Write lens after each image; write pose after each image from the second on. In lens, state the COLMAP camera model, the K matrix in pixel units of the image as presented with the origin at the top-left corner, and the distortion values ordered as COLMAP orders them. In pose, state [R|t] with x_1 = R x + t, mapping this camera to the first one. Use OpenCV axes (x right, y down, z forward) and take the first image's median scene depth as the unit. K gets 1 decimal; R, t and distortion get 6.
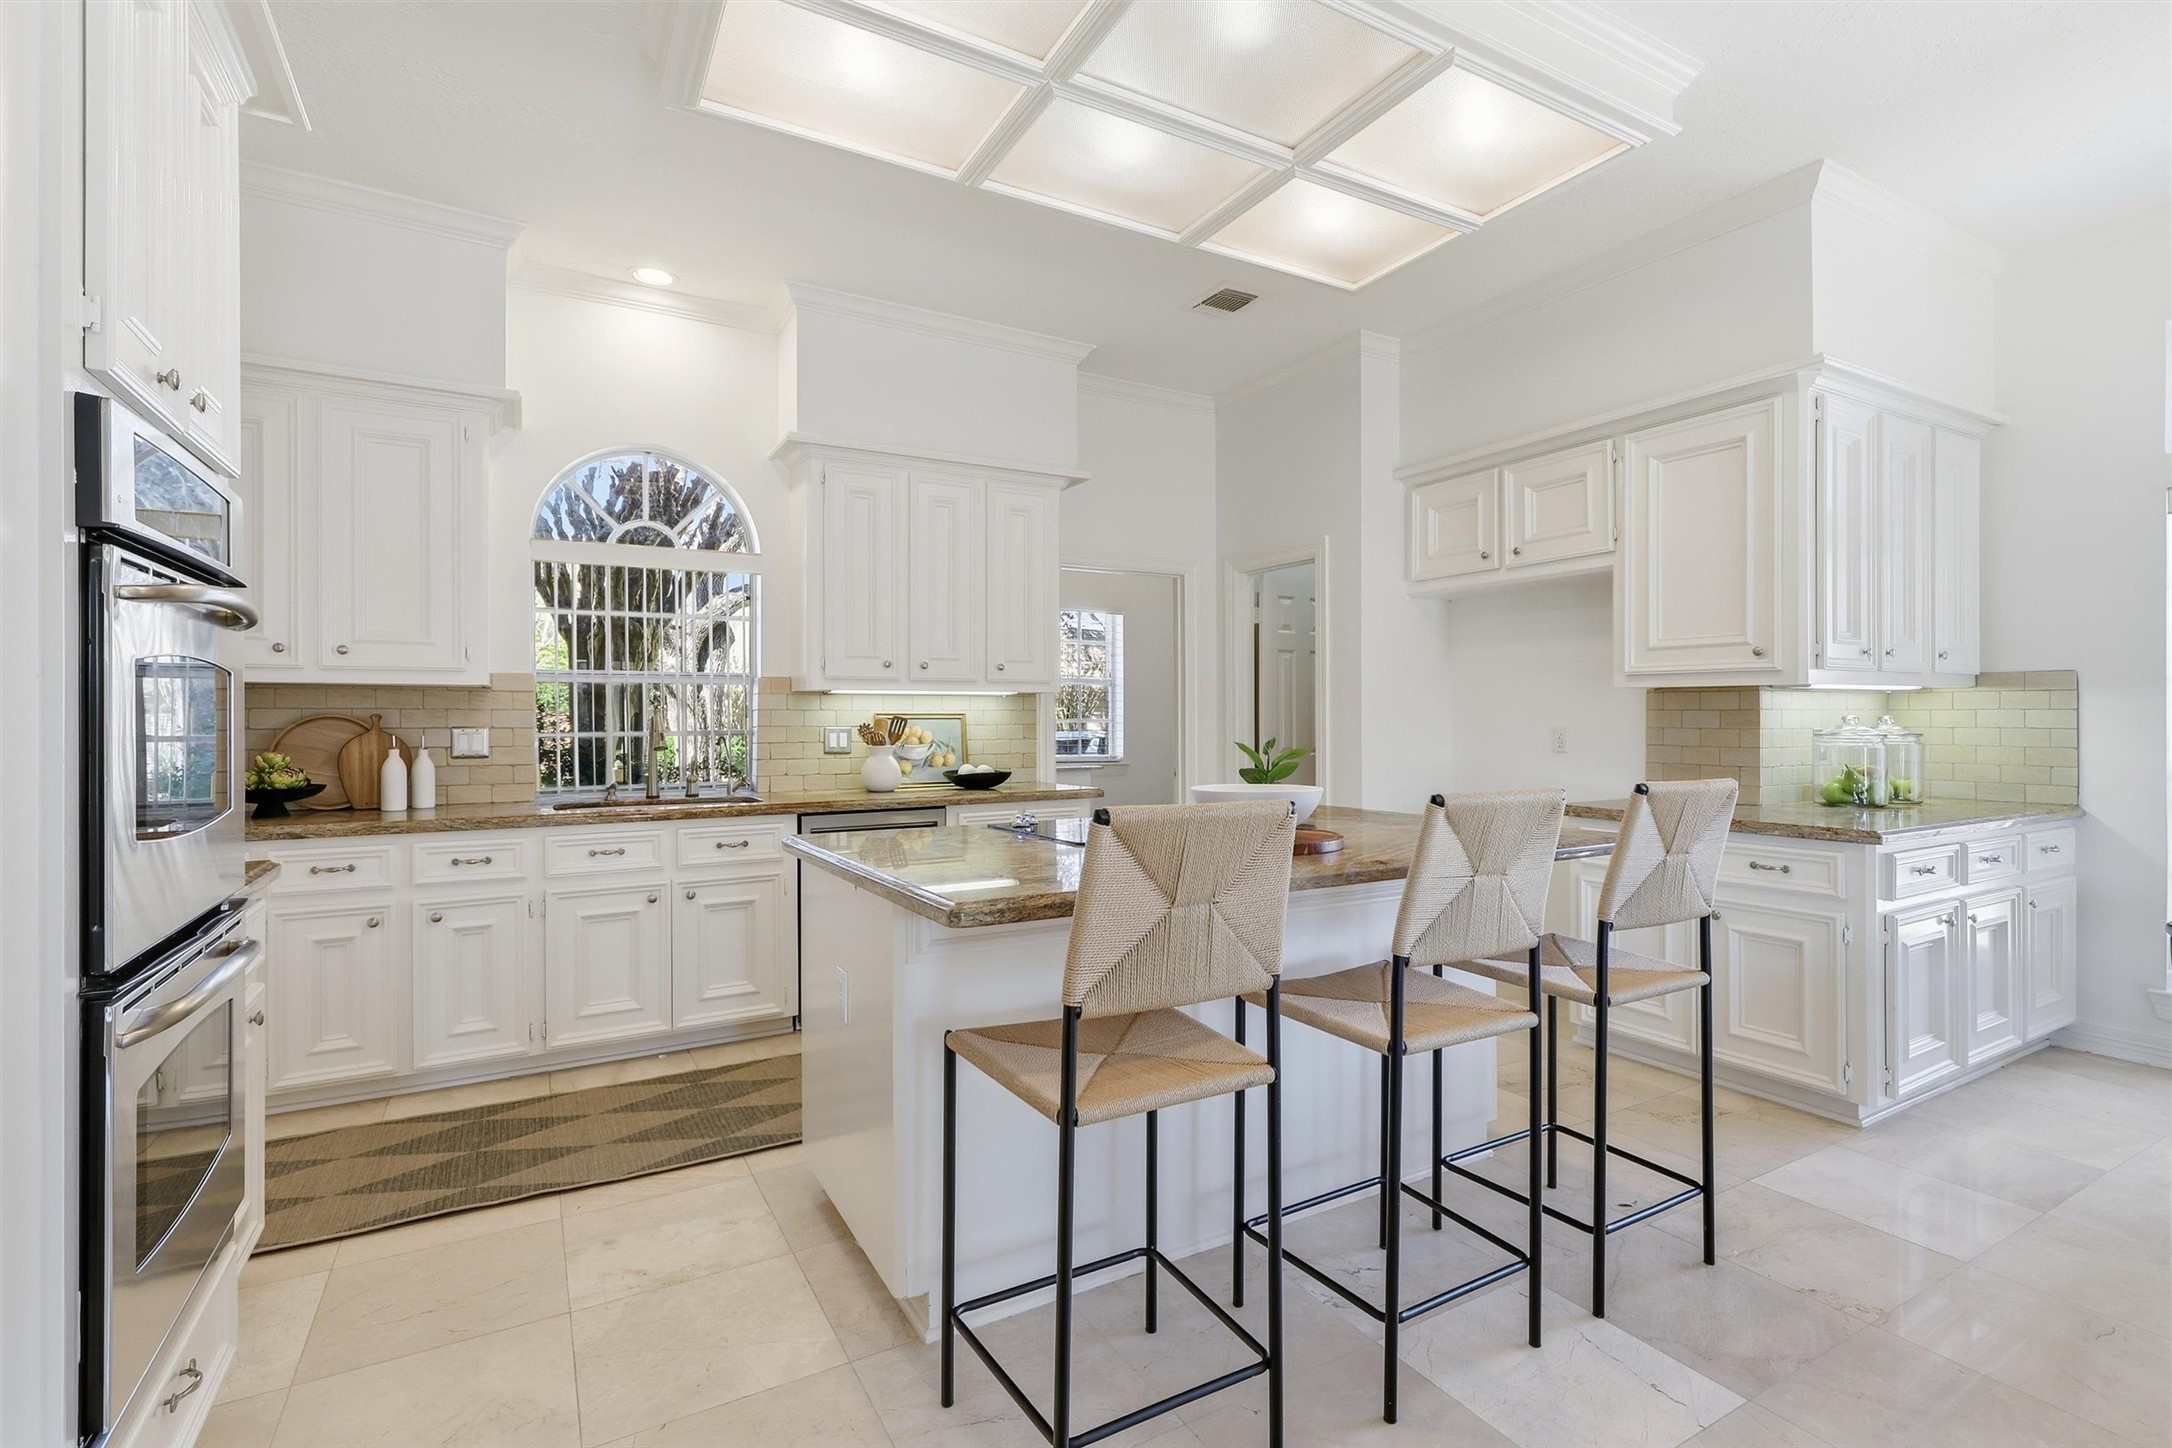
lens RADIAL K [[992.9, 0, 1082.6], [0, 992.9, 717.2], [0, 0, 1]] dist [0.002891, -0.000039]
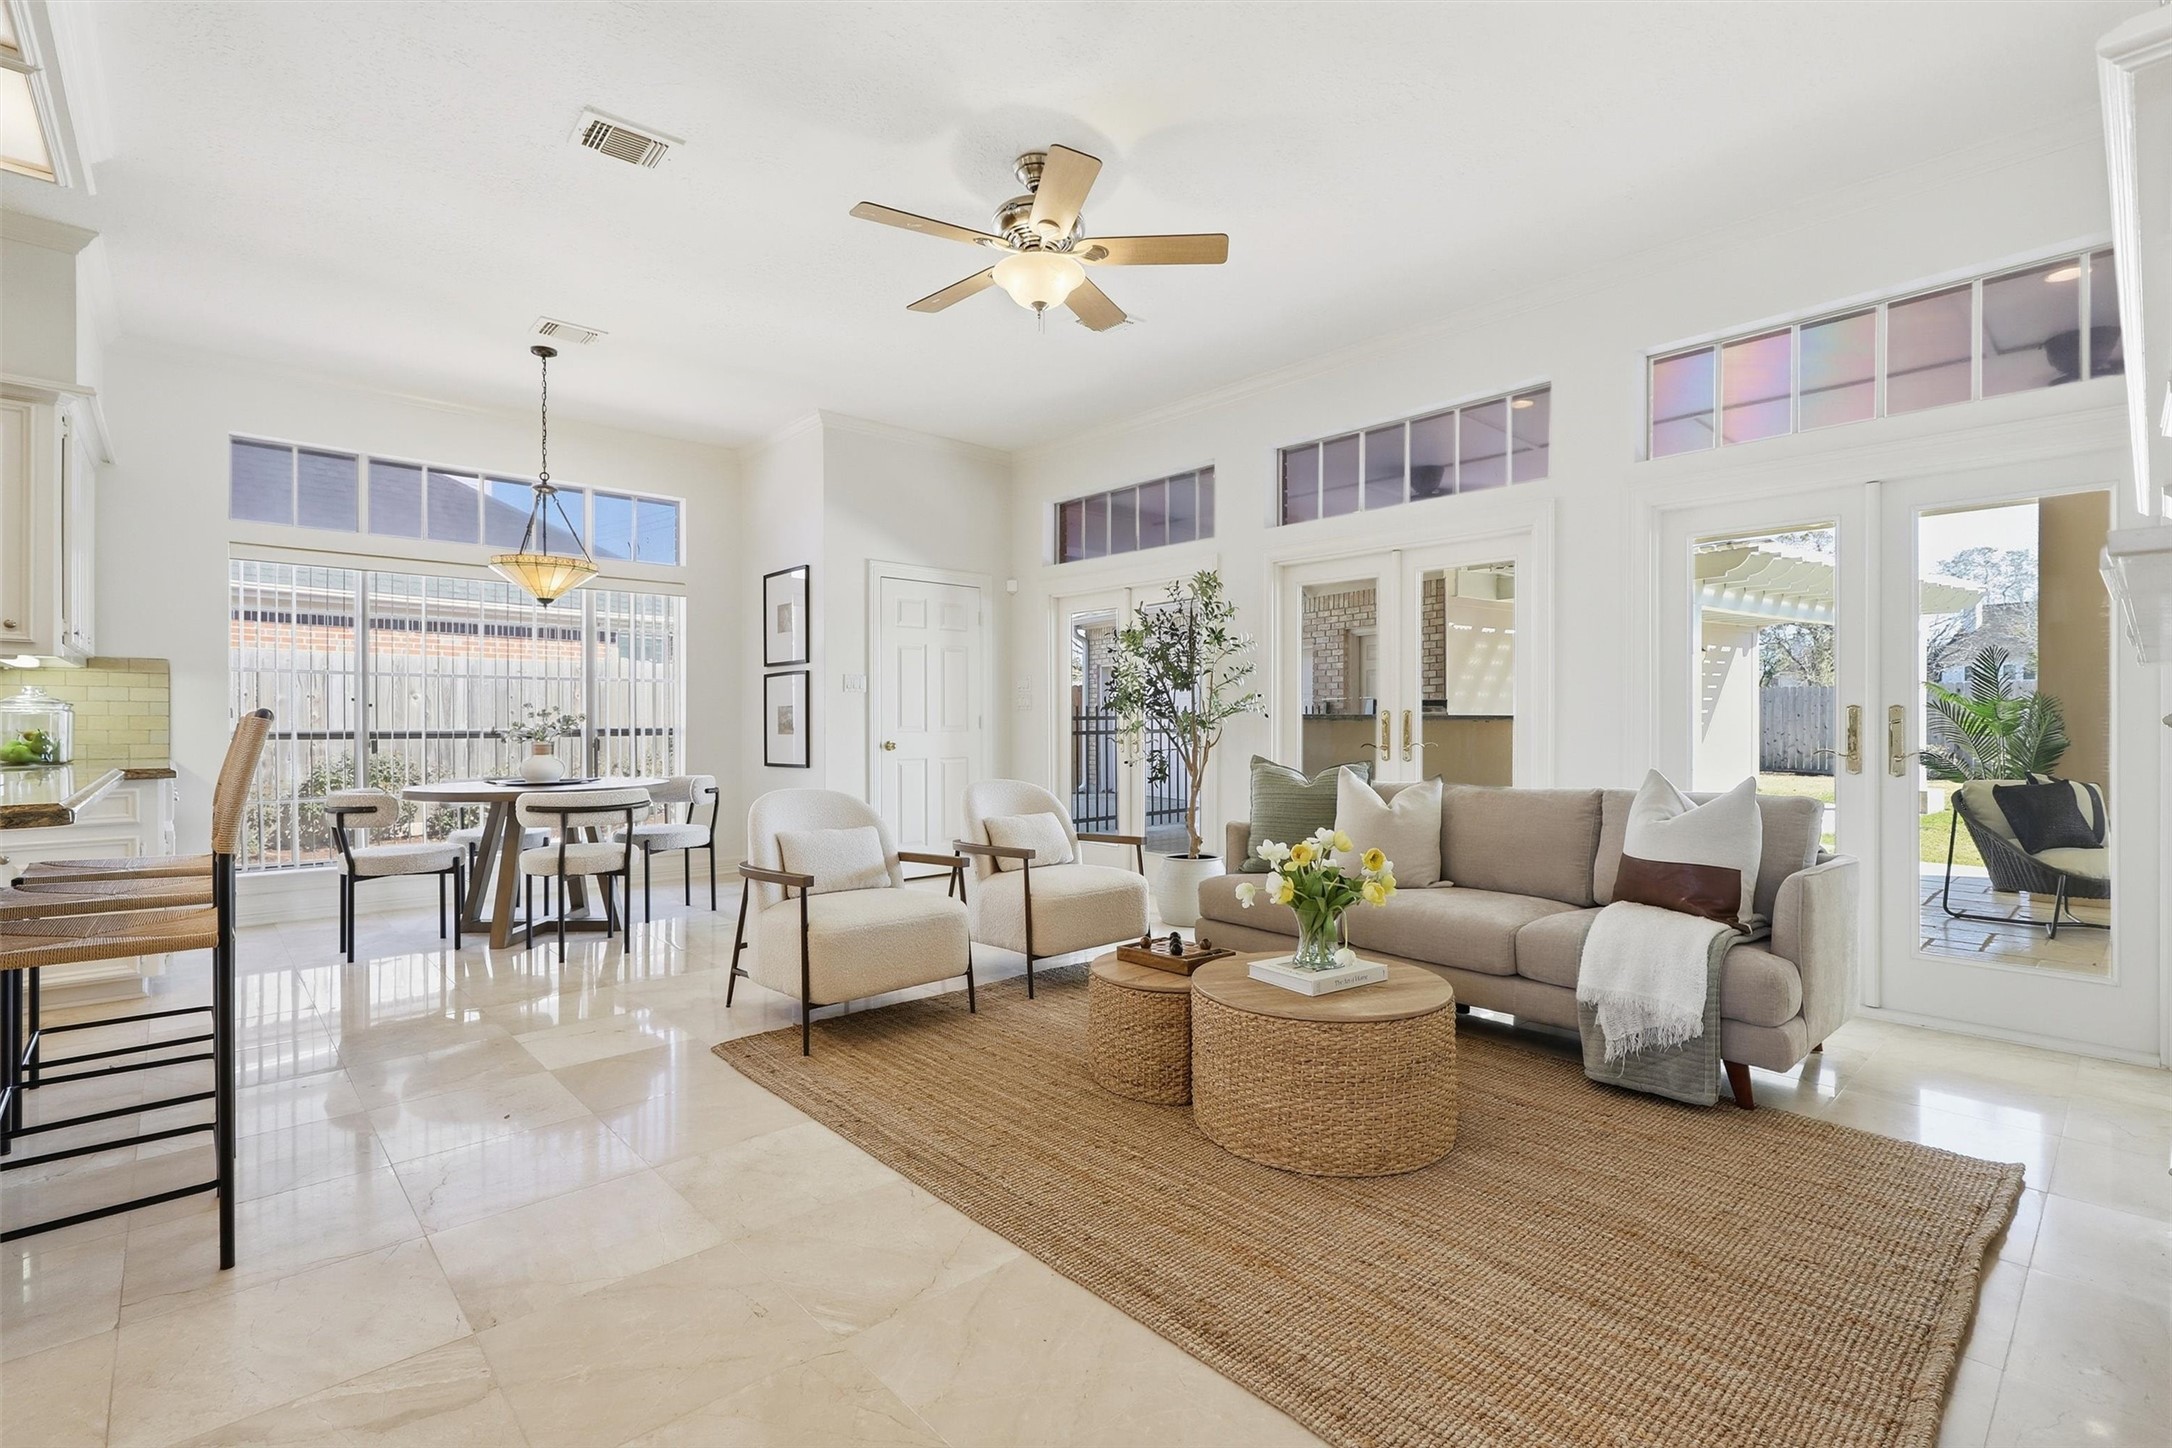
lens RADIAL K [[992.9, 0, 1086.0], [0, 992.9, 720.3], [0, 0, 1]] dist [0.002891, -0.000039]
pose [[-0.222482, 0.001125, 0.974936, -0.587227], [0.008179, 0.999966, 0.000713, 0.044016], [-0.974902, 0.008132, -0.222484, 0.066374]]
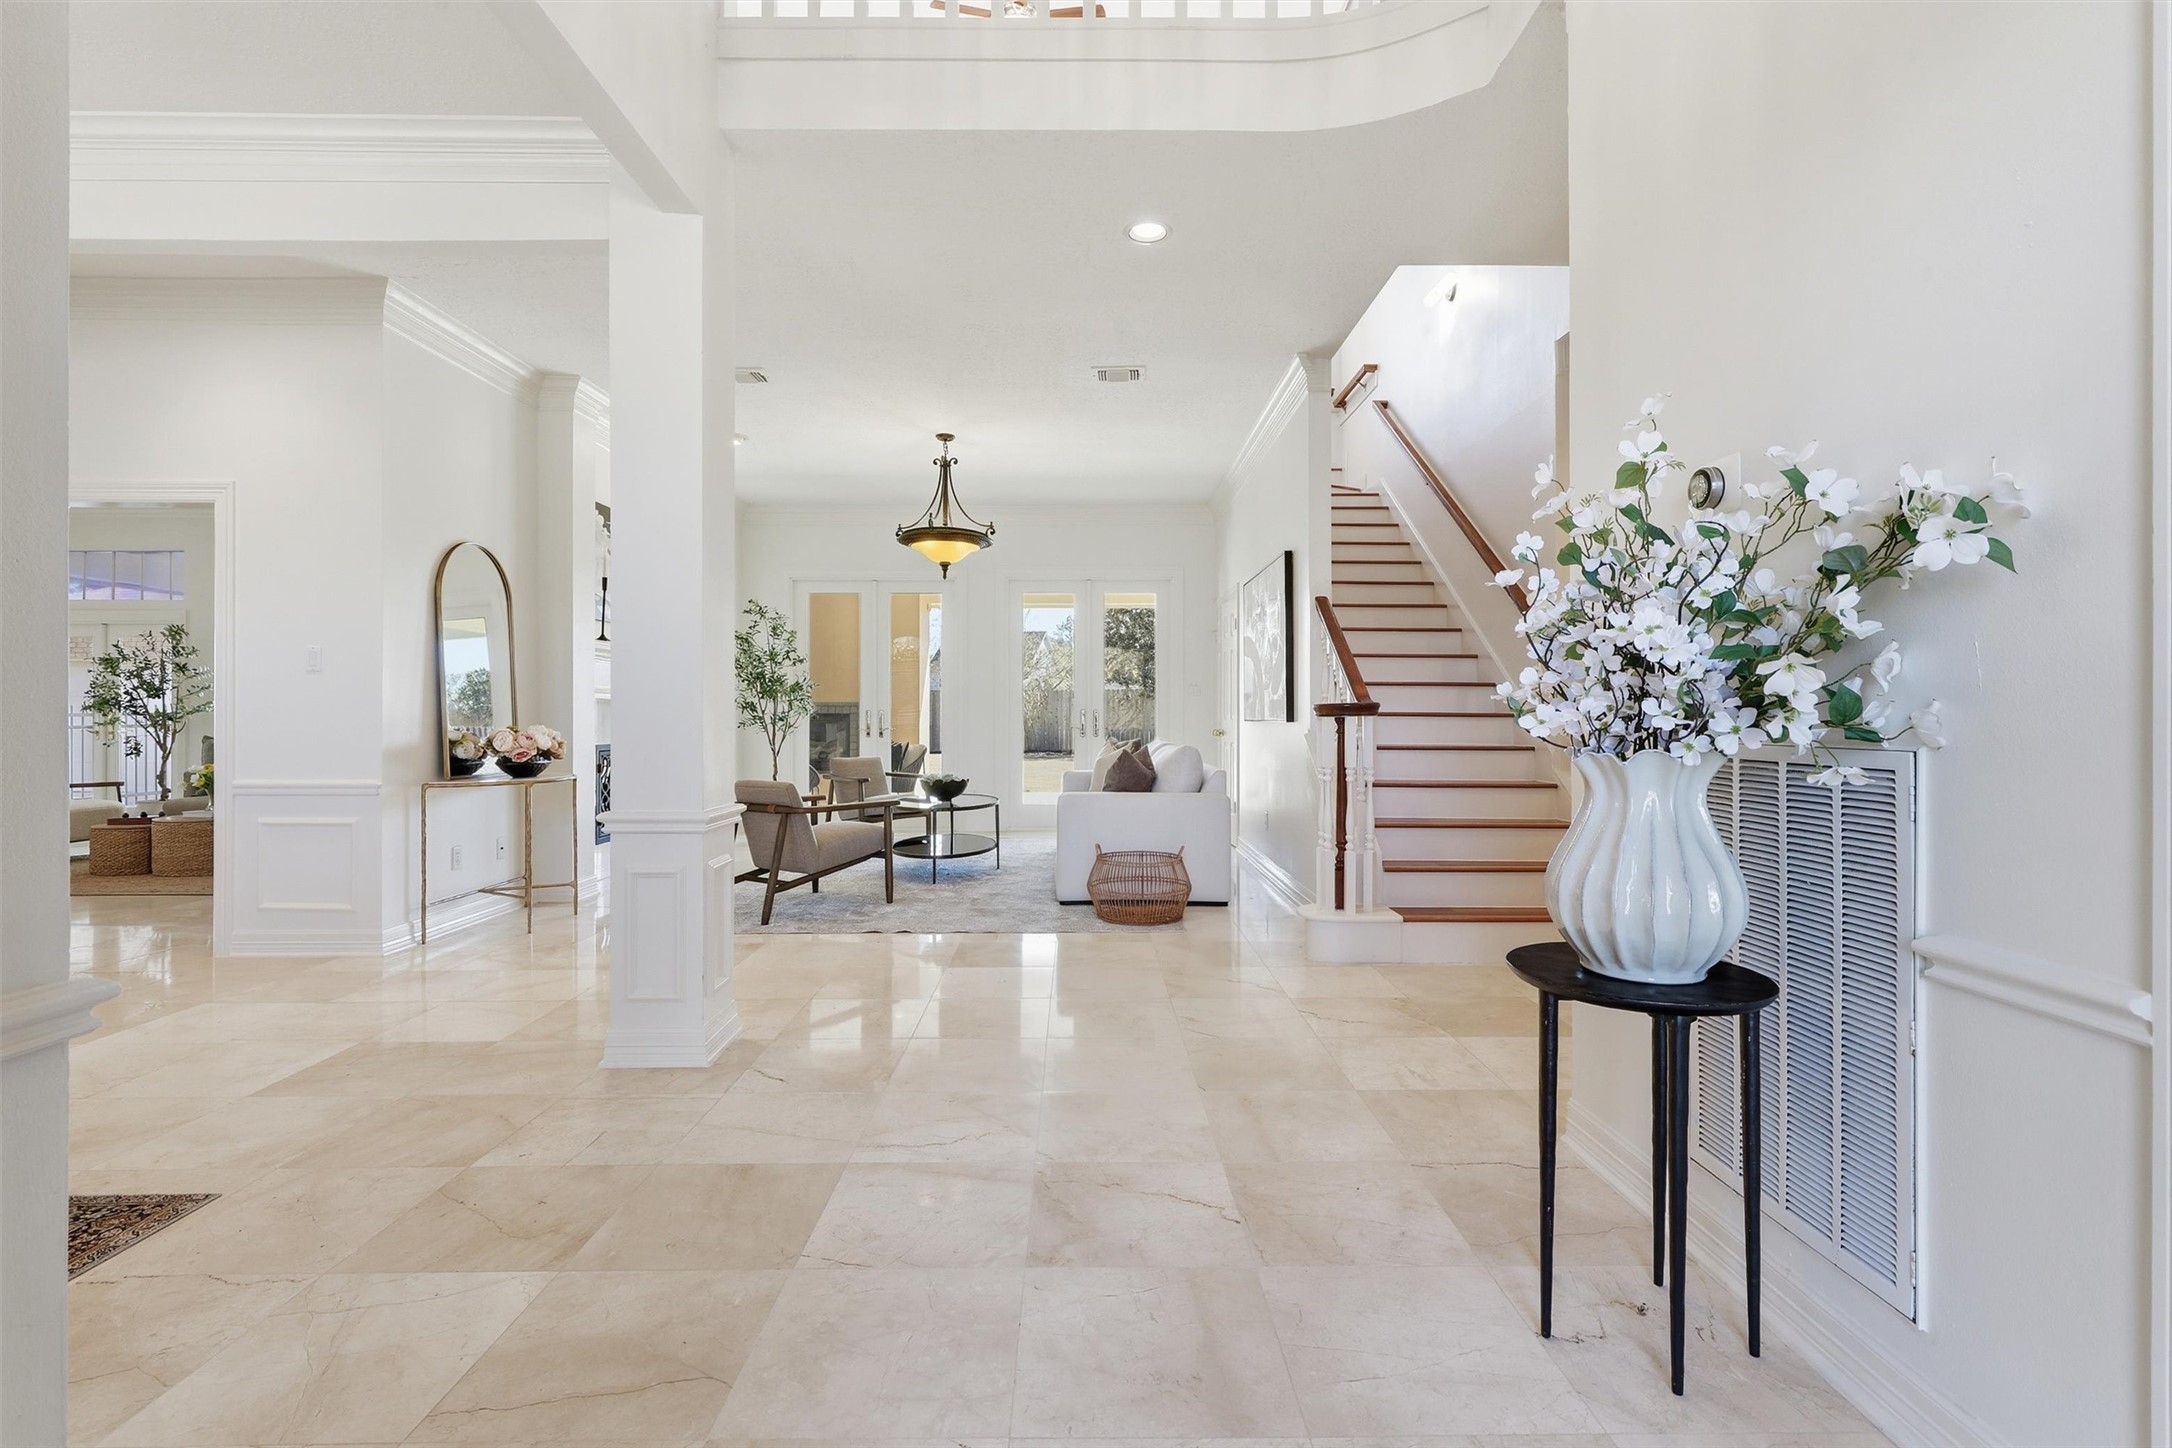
lens RADIAL K [[992.9, 0, 1090.6], [0, 992.9, 714.0], [0, 0, 1]] dist [0.002891, -0.000039]
pose [[-0.873400, 0.005177, 0.486976, -2.209722], [0.005769, 0.999983, -0.000283, 0.052342], [-0.486970, 0.002562, -0.873415, 0.561256]]
